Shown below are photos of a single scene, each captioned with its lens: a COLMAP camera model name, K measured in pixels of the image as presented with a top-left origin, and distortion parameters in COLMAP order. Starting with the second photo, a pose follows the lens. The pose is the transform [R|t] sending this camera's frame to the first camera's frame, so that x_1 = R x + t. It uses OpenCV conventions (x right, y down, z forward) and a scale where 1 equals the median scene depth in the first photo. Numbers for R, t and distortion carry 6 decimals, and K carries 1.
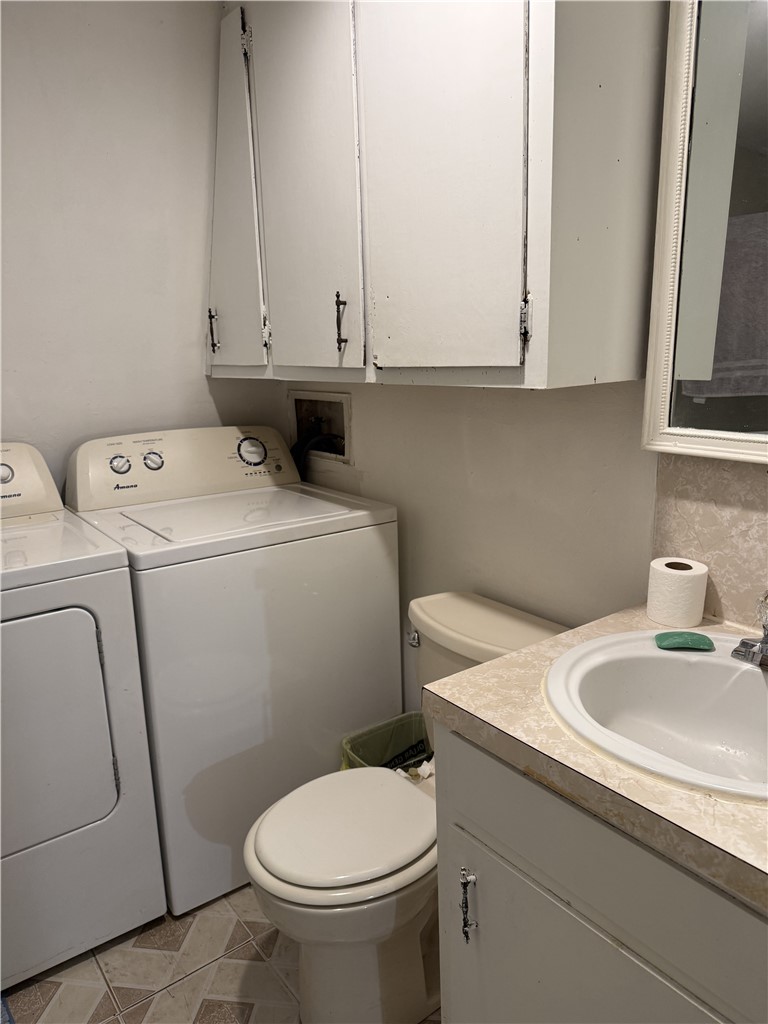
lens RADIAL K [[720.1, 0, 390.1], [0, 720.1, 510.9], [0, 0, 1]] dist [0.018043, -0.018028]
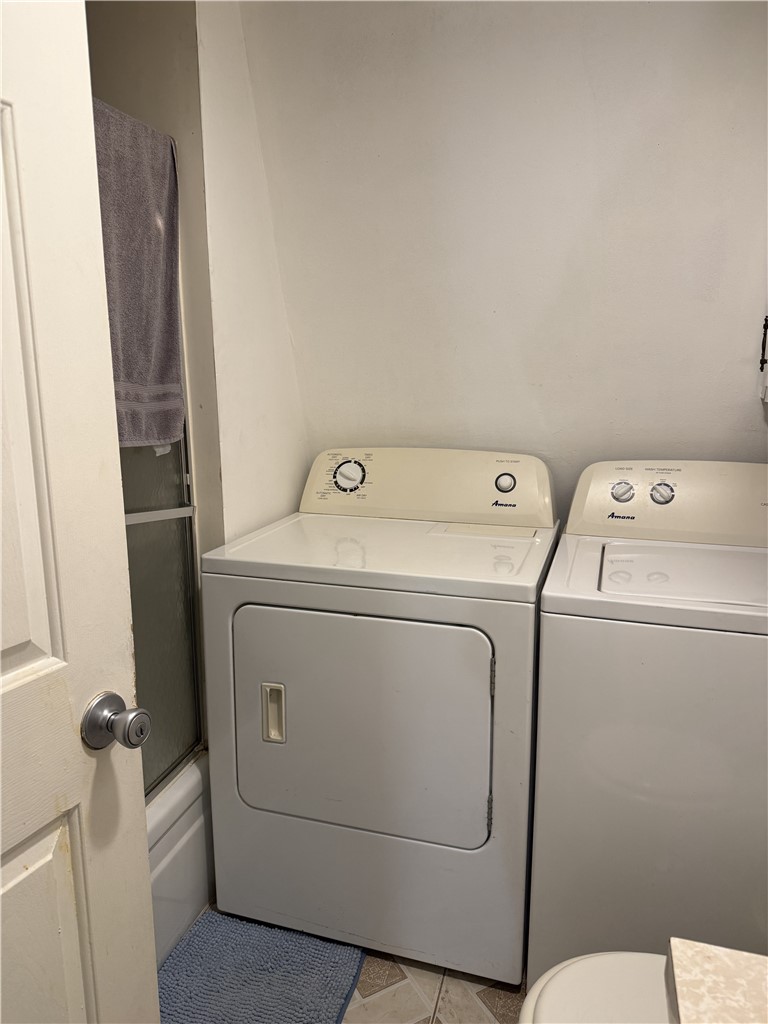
lens RADIAL K [[720.1, 0, 385.2], [0, 720.1, 516.2], [0, 0, 1]] dist [0.018043, -0.018028]
pose [[0.591617, 0.186106, -0.784445, 0.202470], [-0.192760, 0.977425, 0.086512, -0.067807], [0.782836, 0.100028, 0.614135, 0.266624]]
